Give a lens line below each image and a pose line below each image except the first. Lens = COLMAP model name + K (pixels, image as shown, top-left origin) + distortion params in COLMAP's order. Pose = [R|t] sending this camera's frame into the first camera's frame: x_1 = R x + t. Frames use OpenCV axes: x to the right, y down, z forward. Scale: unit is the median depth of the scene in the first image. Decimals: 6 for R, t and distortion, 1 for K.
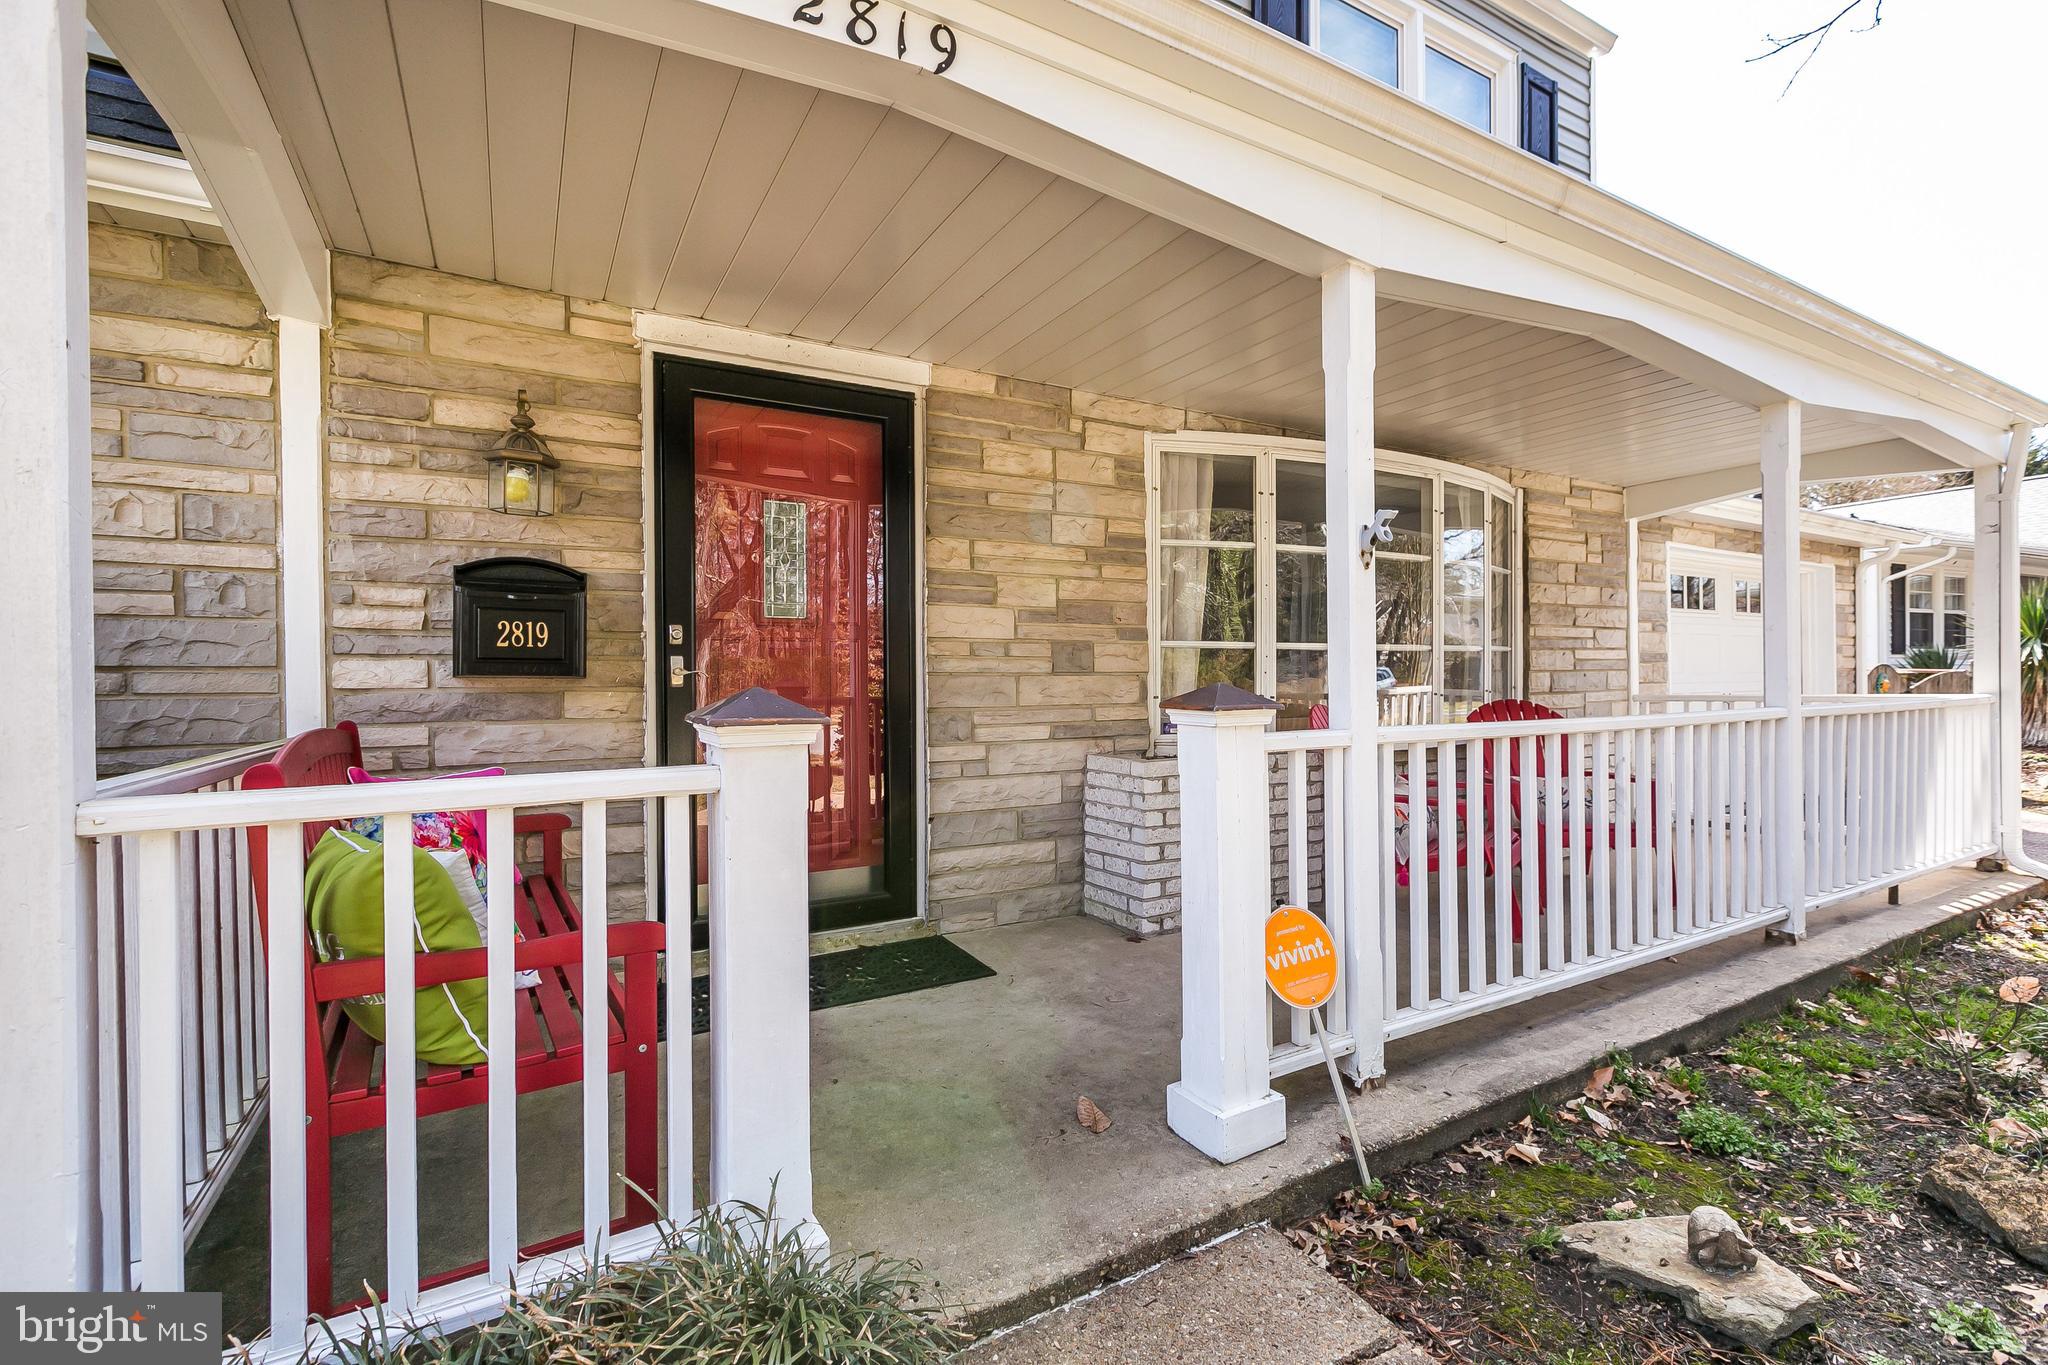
lens RADIAL K [[928.7, 0, 1024.3], [0, 928.7, 682.2], [0, 0, 1]] dist [0.008421, -0.000473]
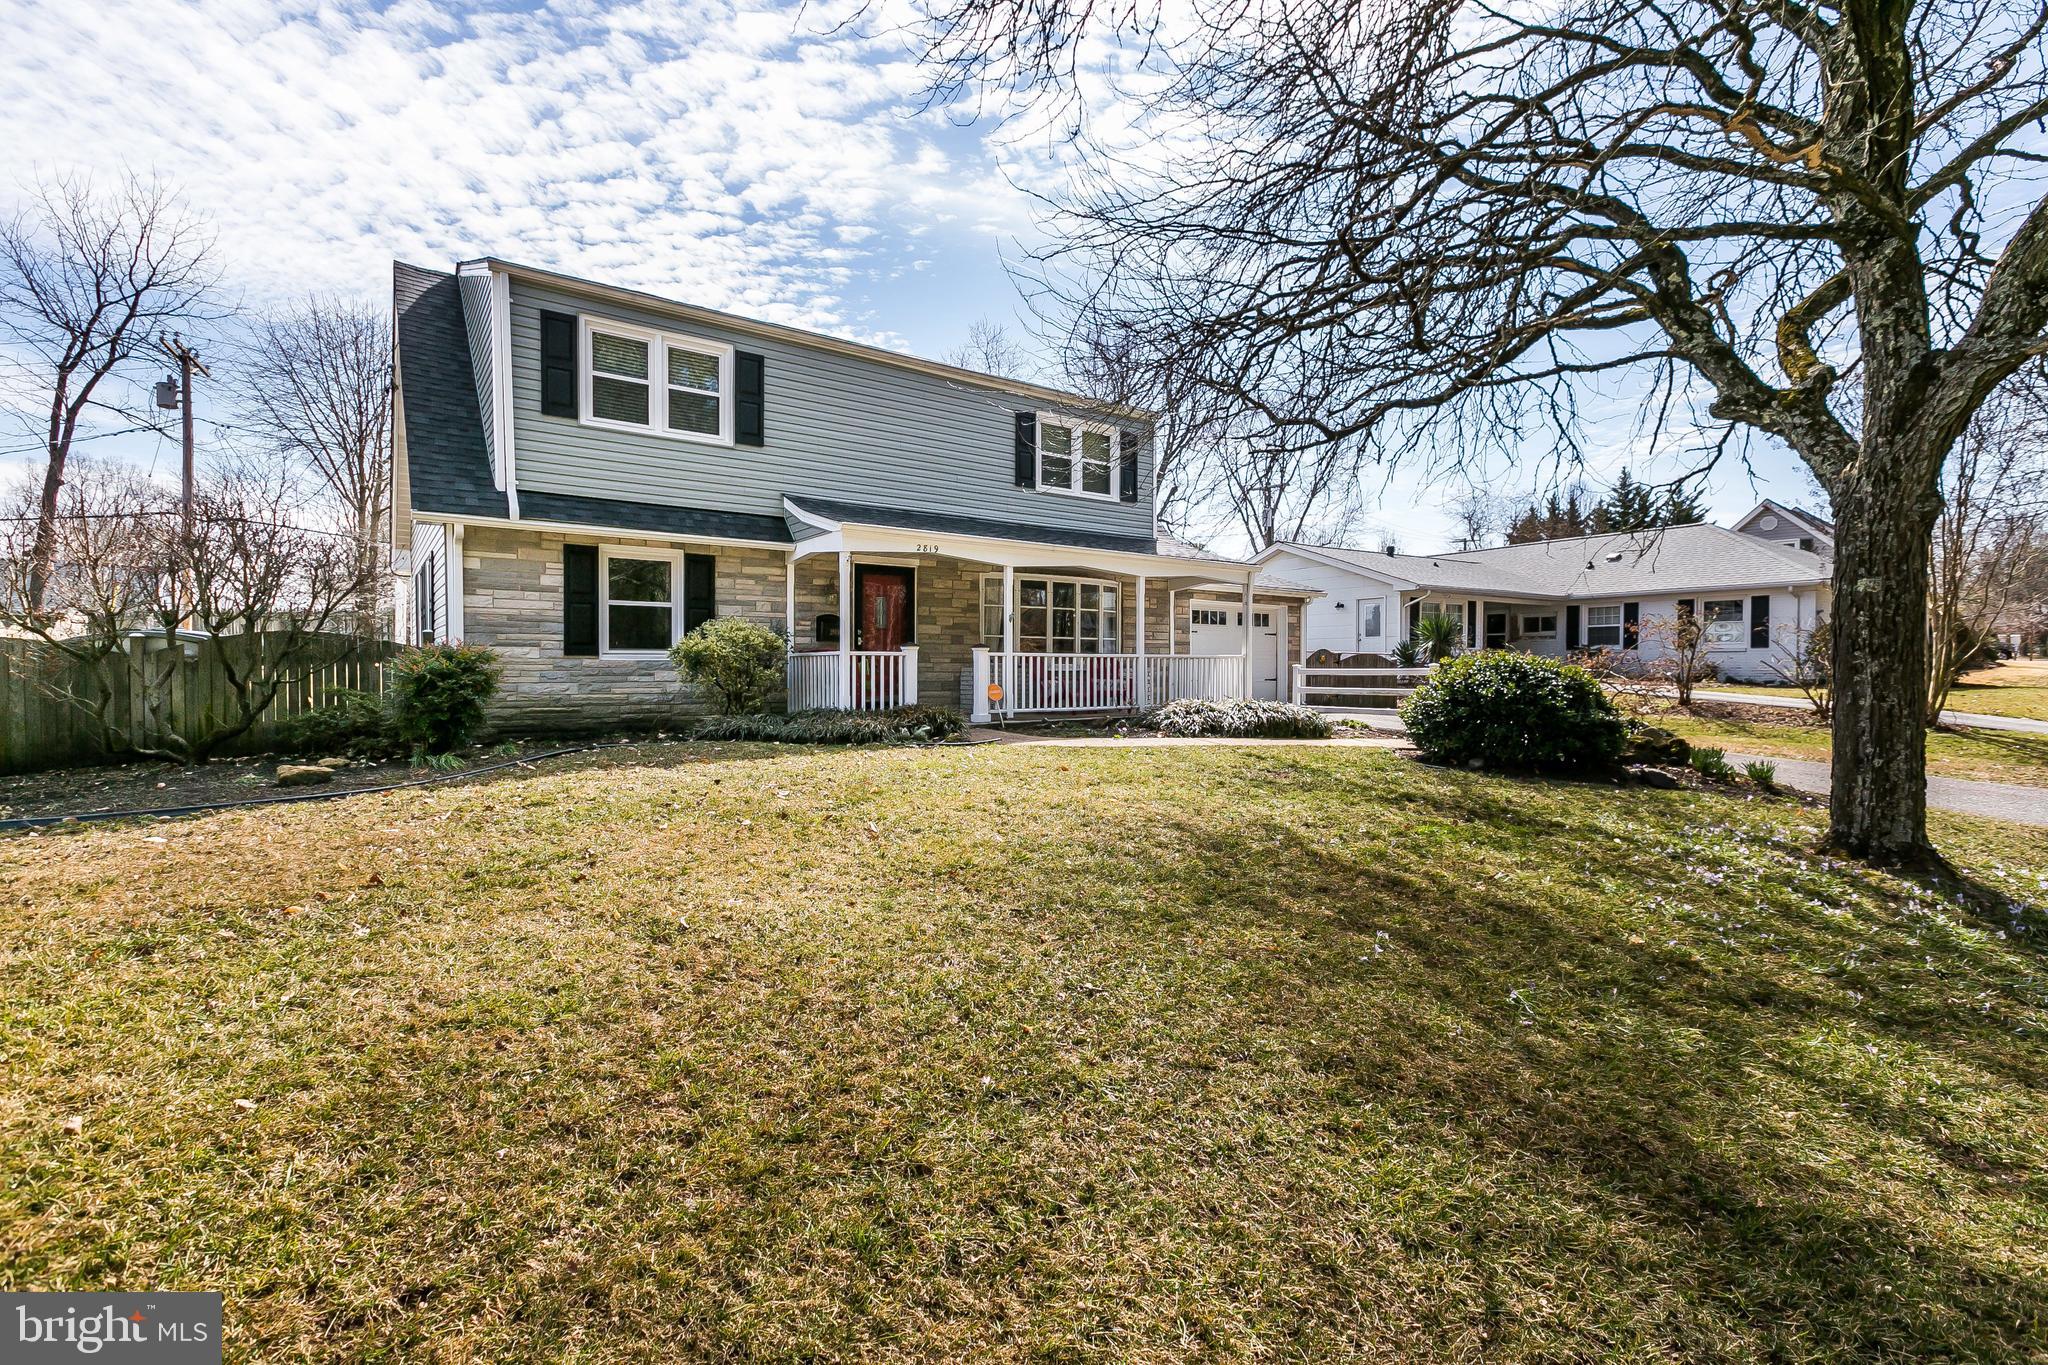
lens RADIAL K [[928.7, 0, 1035.6], [0, 928.7, 688.9], [0, 0, 1]] dist [0.008421, -0.000473]
pose [[0.993985, 0.006947, 0.109298, -0.040069], [-0.009074, 0.999779, 0.018971, 0.096262], [-0.109142, -0.019848, 0.993828, -2.633564]]
